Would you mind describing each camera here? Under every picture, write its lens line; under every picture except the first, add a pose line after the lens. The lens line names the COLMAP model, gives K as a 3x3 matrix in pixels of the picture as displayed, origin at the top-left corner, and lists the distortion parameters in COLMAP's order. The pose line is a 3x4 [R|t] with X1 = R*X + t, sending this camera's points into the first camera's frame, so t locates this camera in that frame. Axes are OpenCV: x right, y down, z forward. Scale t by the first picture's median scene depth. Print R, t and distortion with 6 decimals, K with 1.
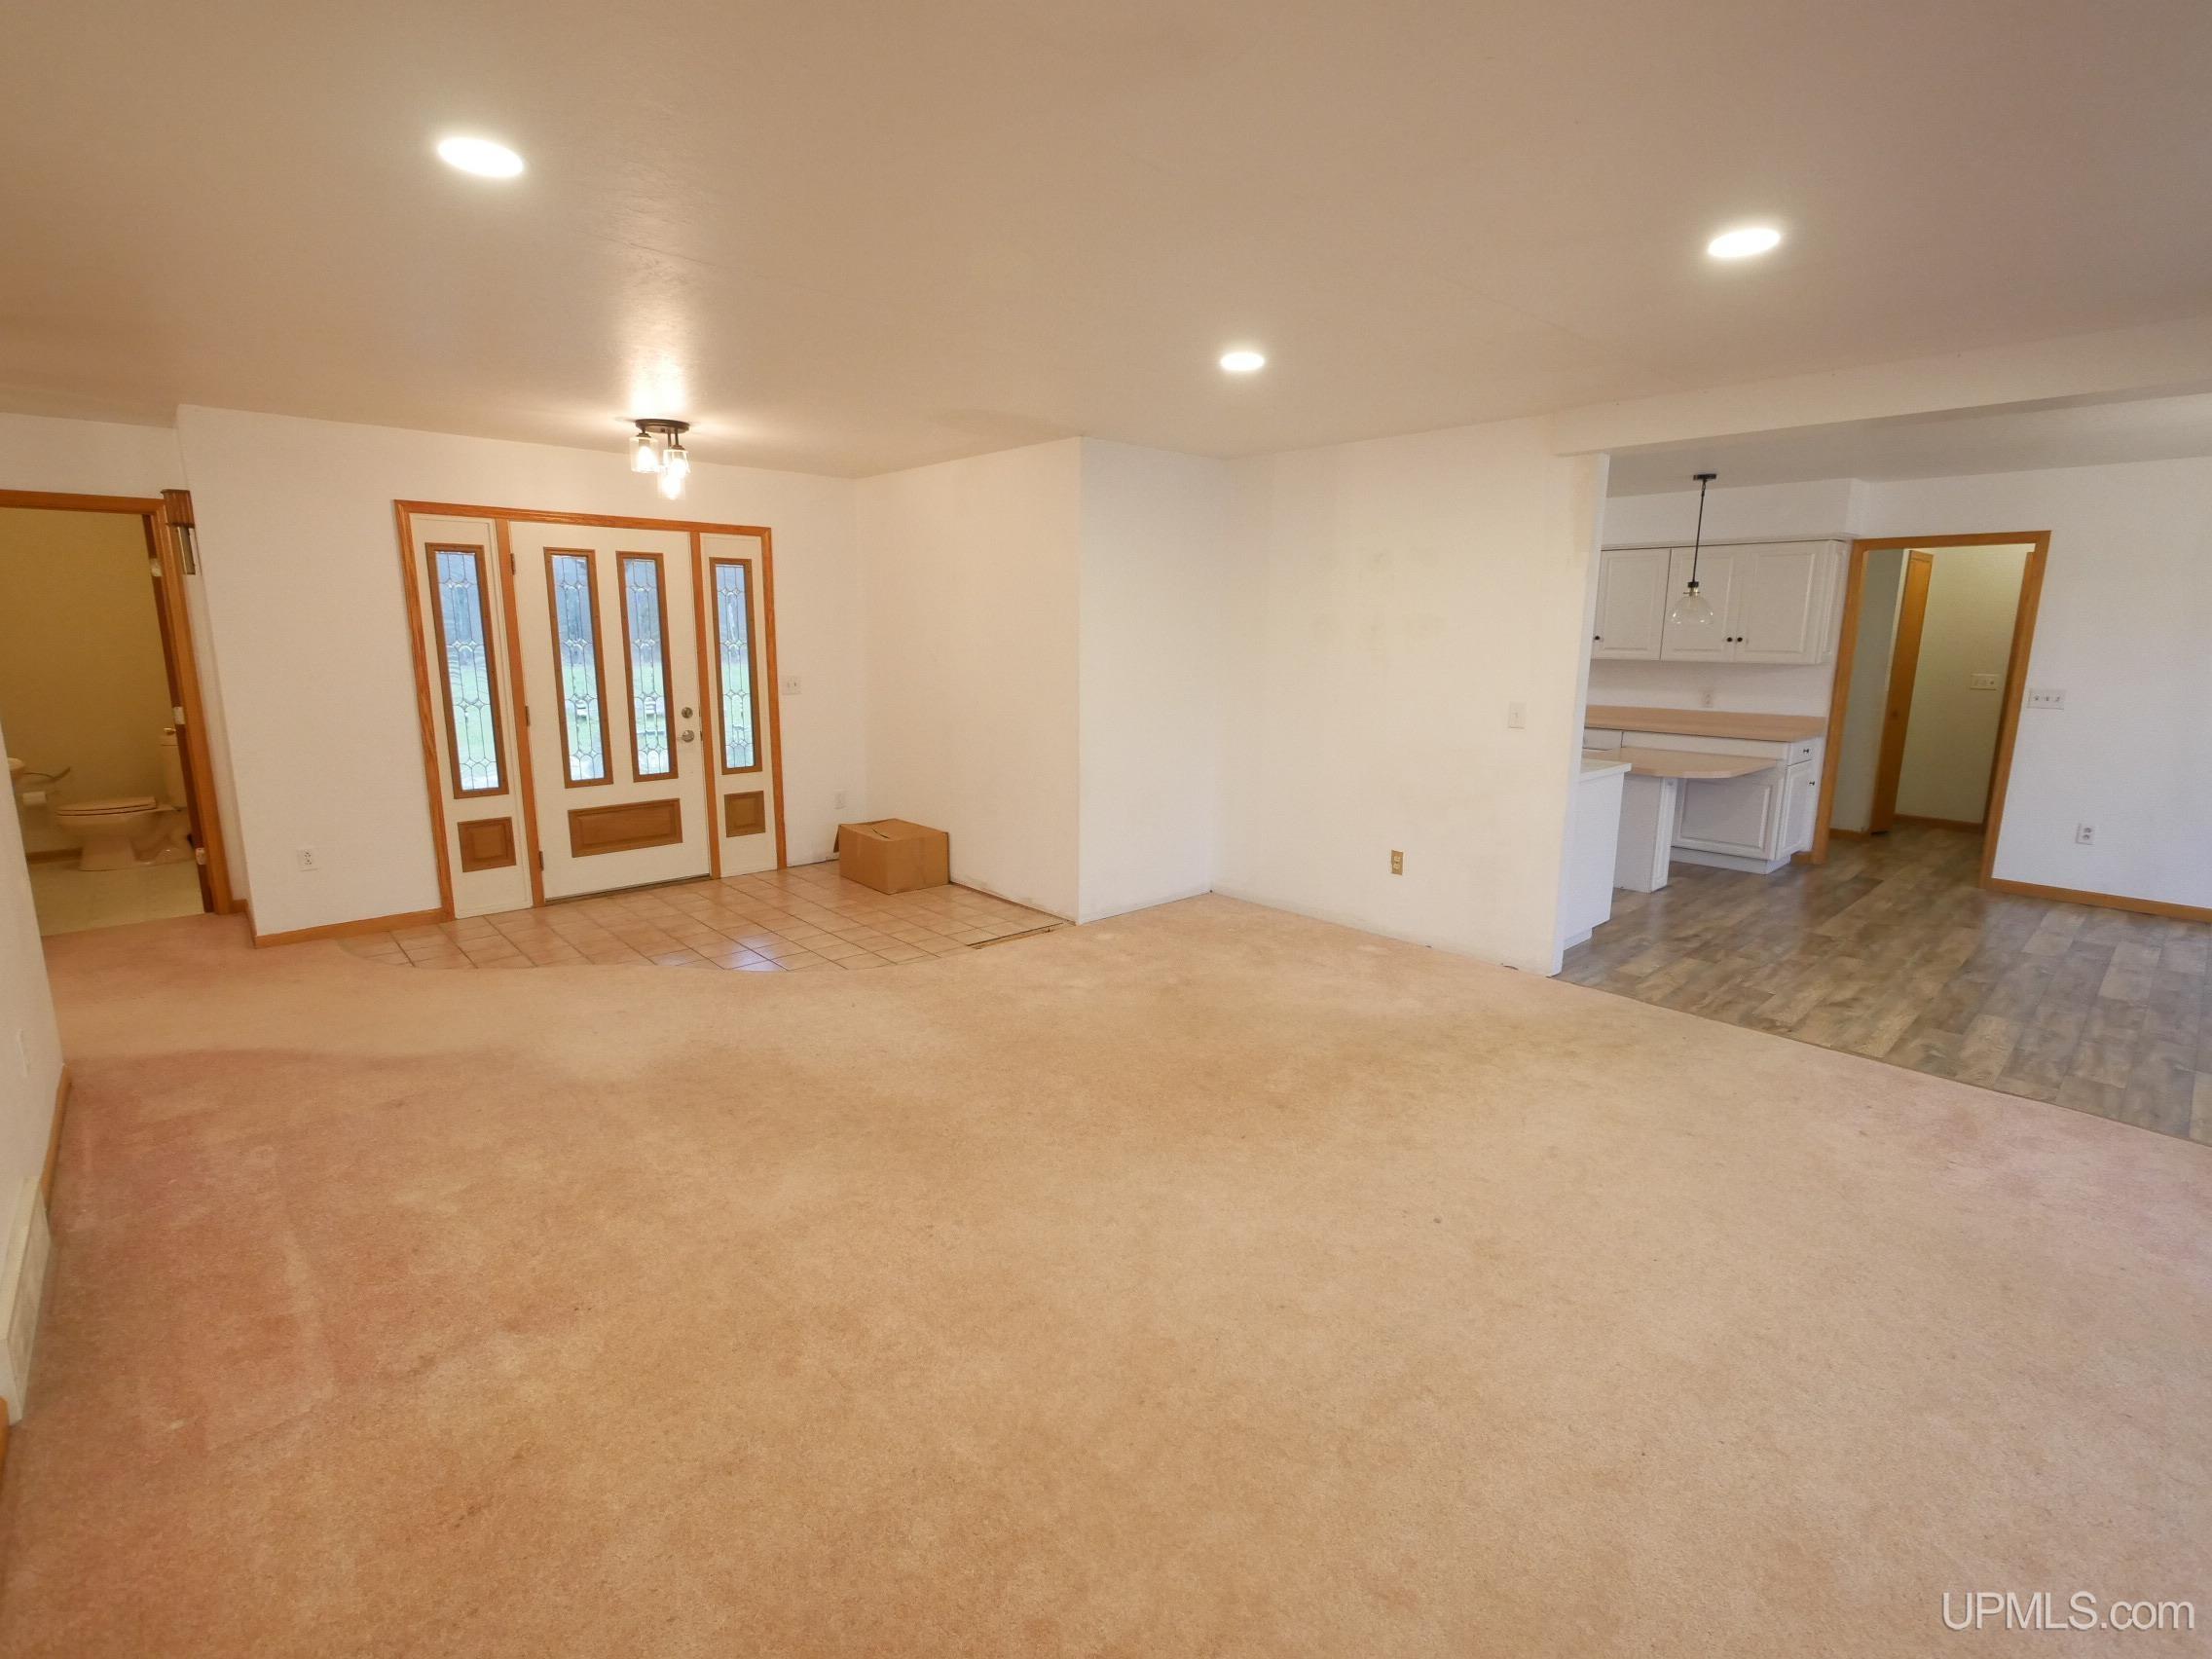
lens RADIAL K [[1031.1, 0, 1108.4], [0, 1031.1, 818.8], [0, 0, 1]] dist [-0.001678, 0.000299]
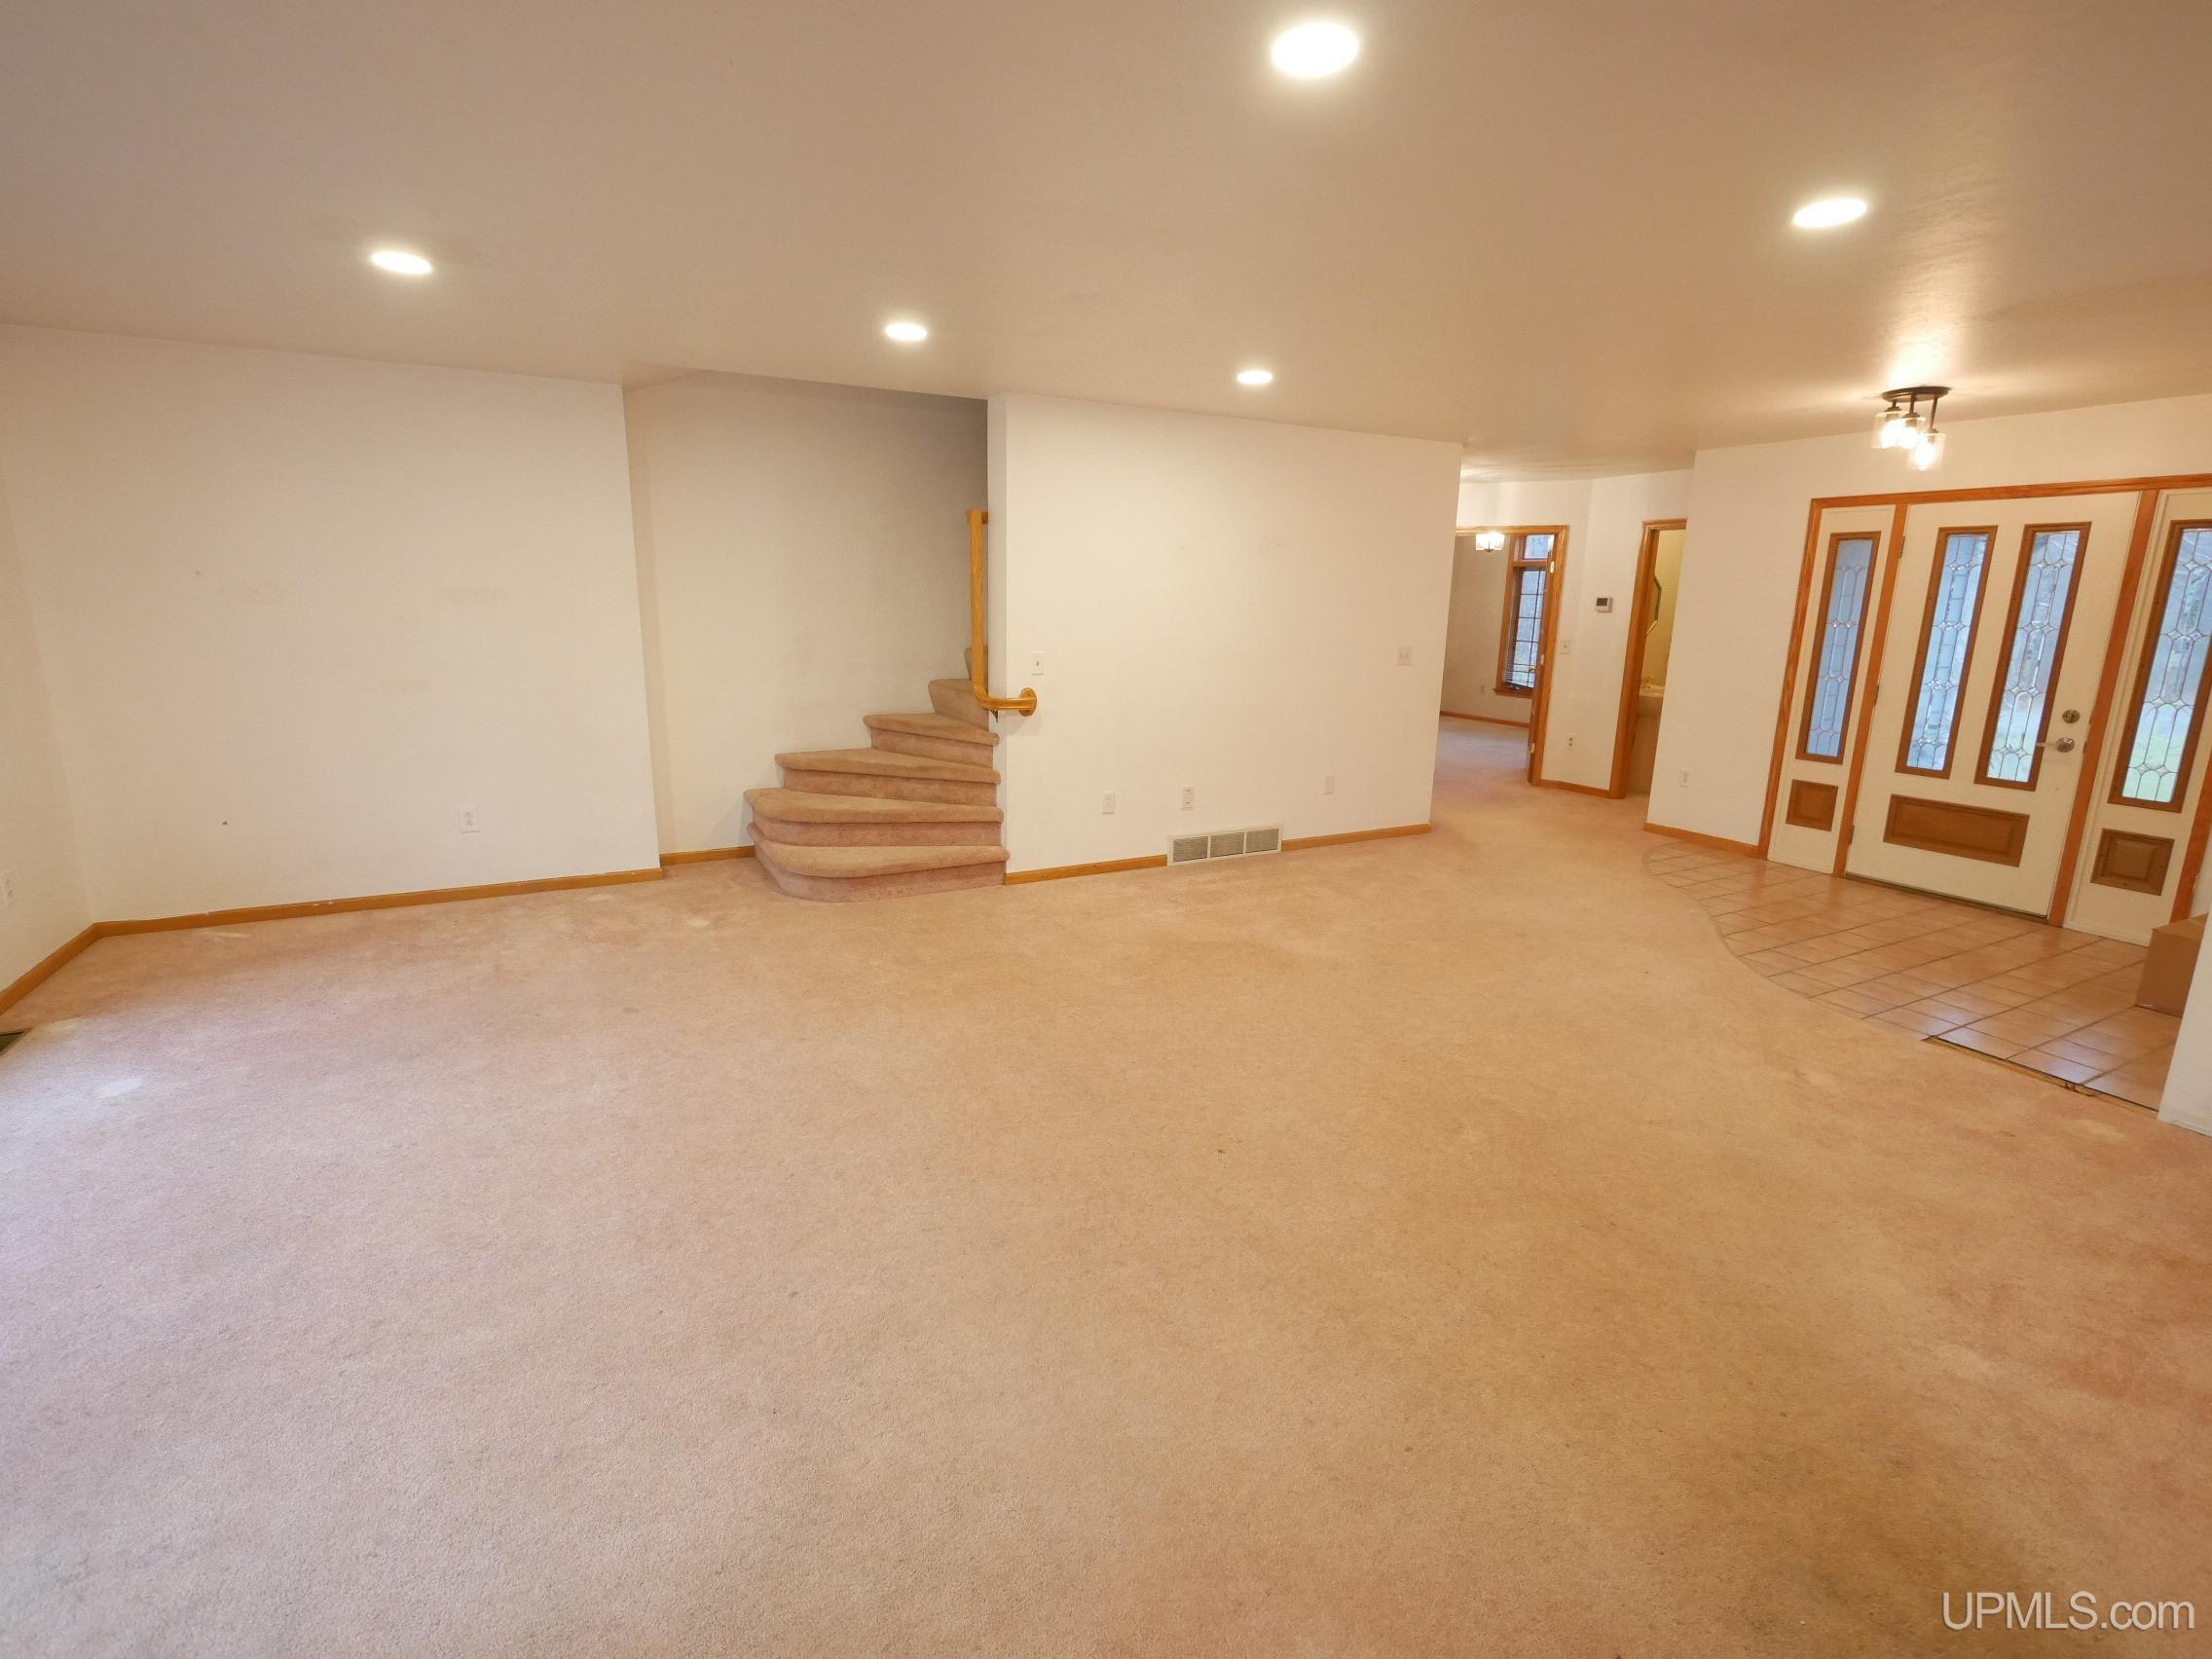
lens RADIAL K [[1031.1, 0, 1108.4], [0, 1031.1, 818.8], [0, 0, 1]] dist [-0.001678, 0.000299]
pose [[-0.242794, 0.196470, -0.949974, 0.689928], [-0.198367, 0.948528, 0.246870, -0.092267], [0.949580, 0.248382, -0.191324, 0.546142]]
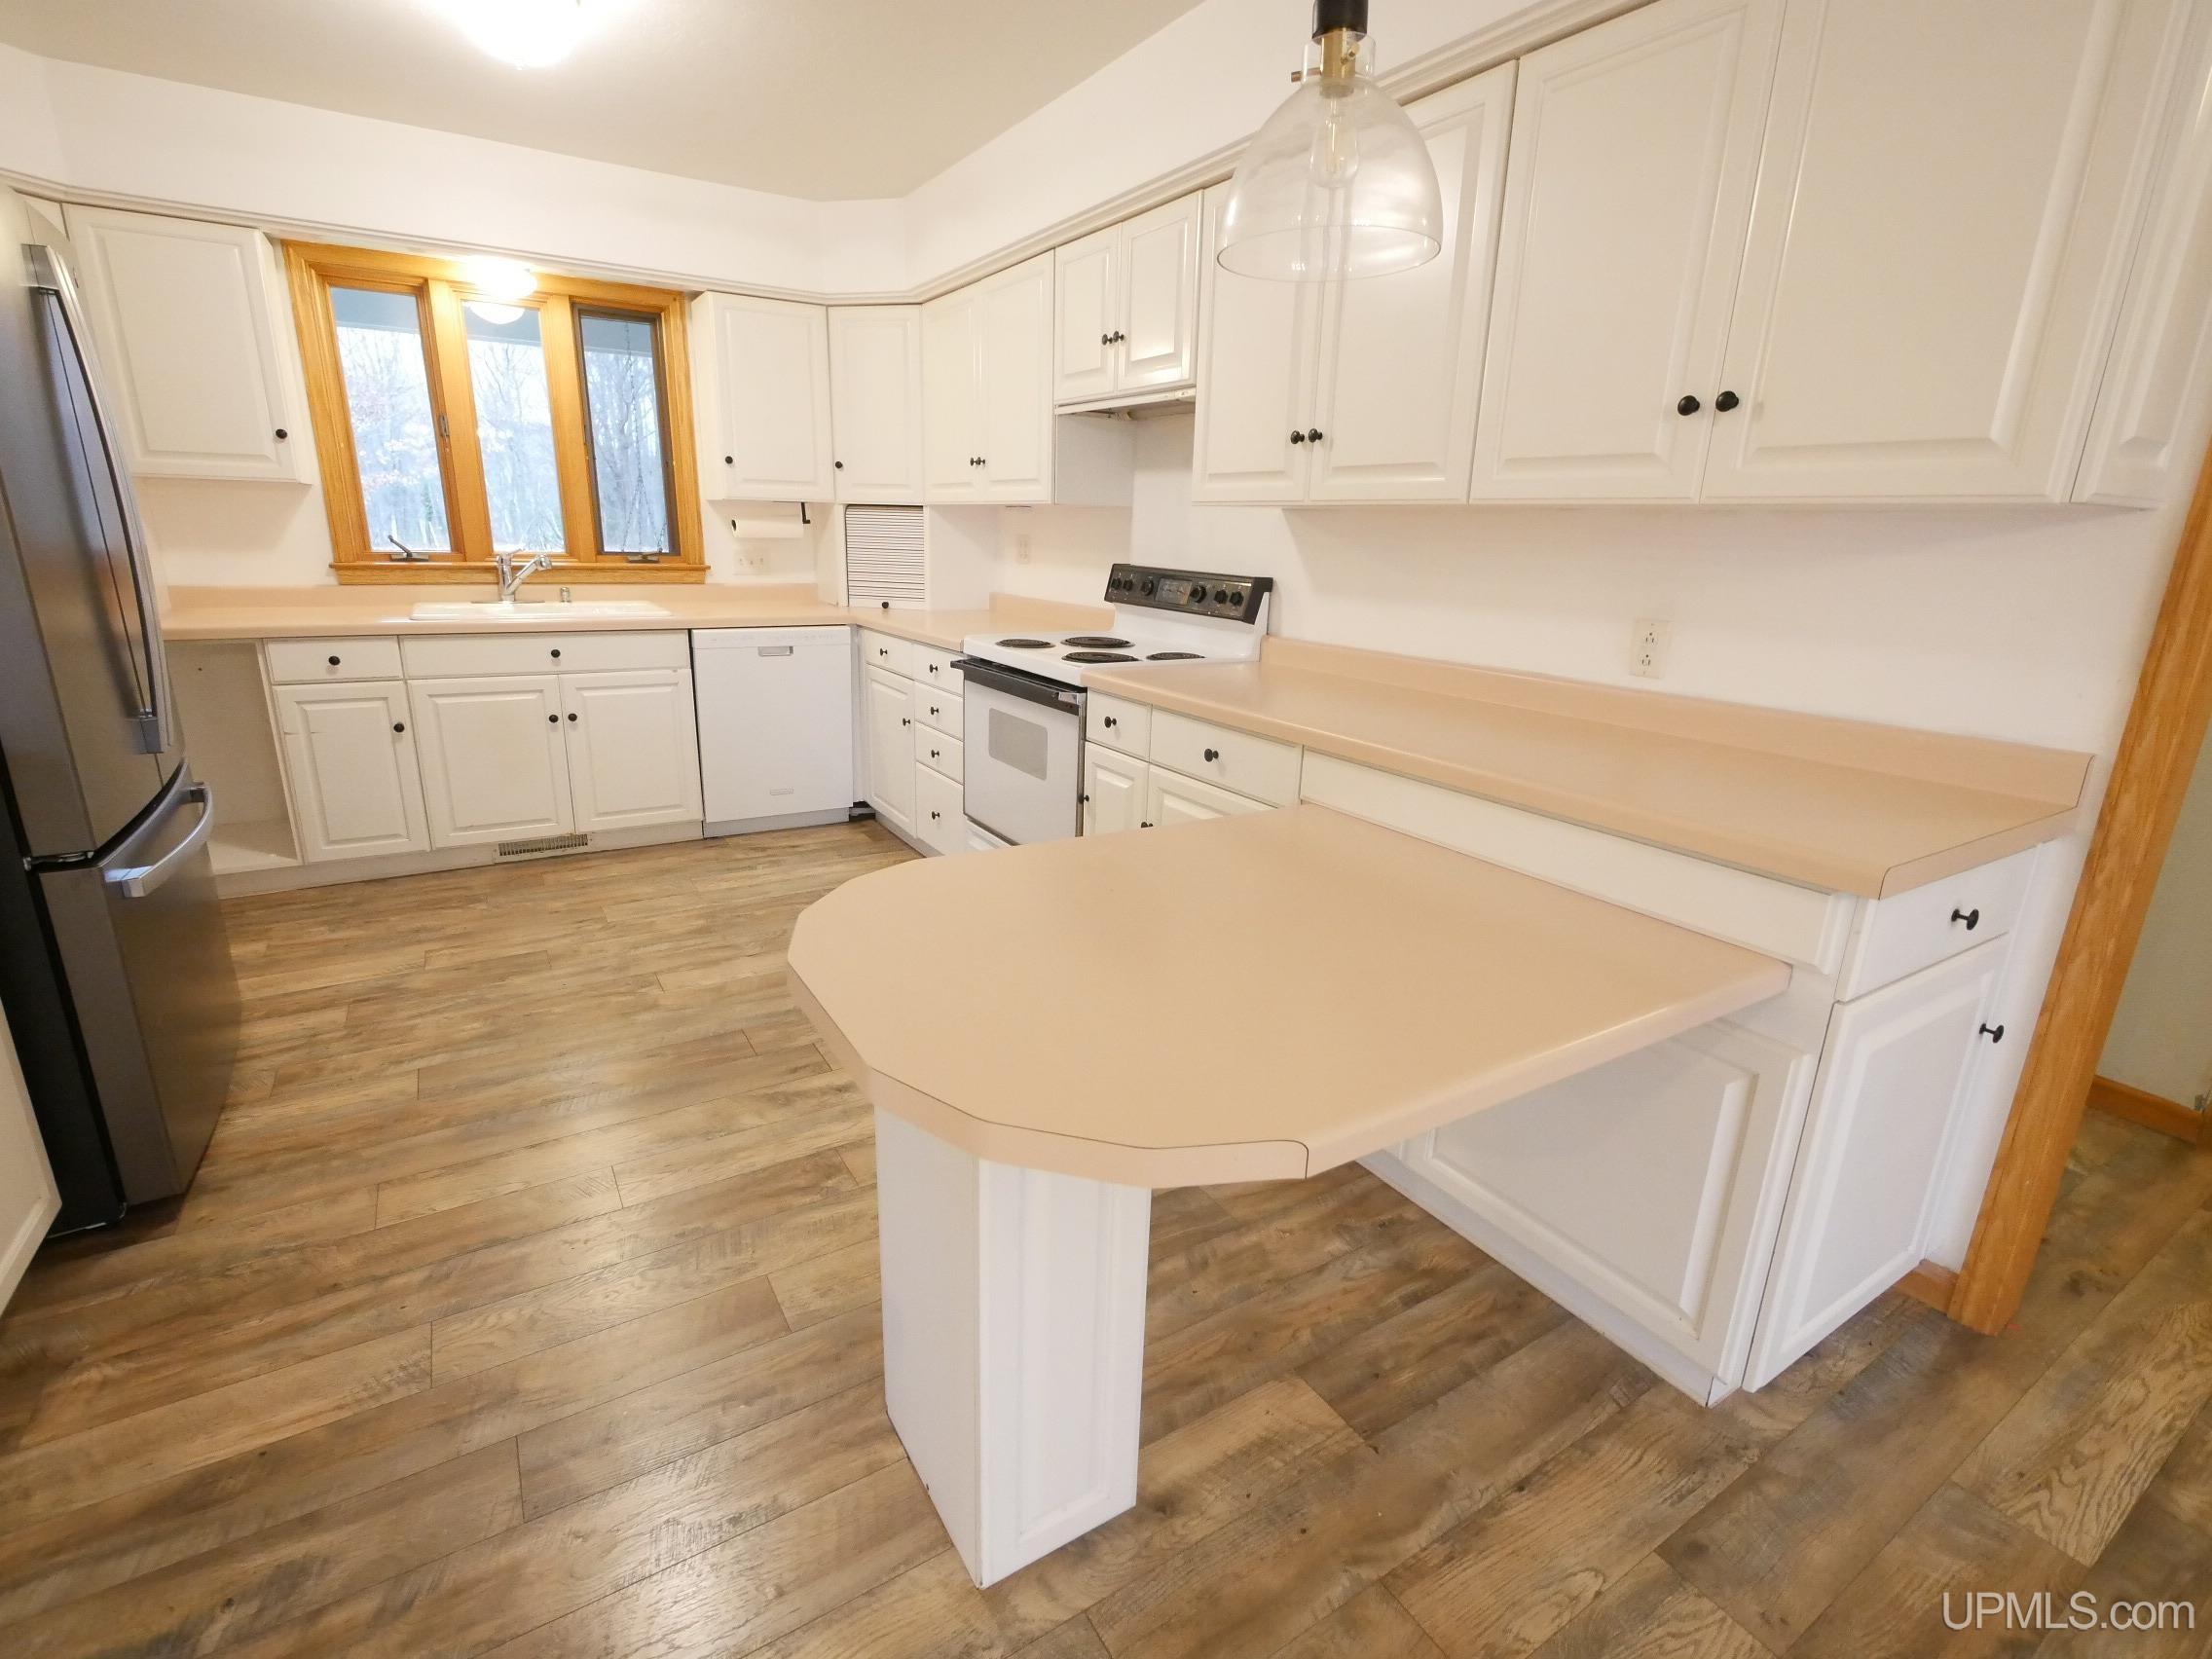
lens RADIAL K [[1031.1, 0, 1108.4], [0, 1031.1, 818.8], [0, 0, 1]] dist [-0.001678, 0.000299]
pose [[0.982624, 0.072661, -0.170794, 0.071986], [-0.057608, 0.994137, 0.091499, -0.012842], [0.176441, -0.080070, 0.981049, 0.101839]]
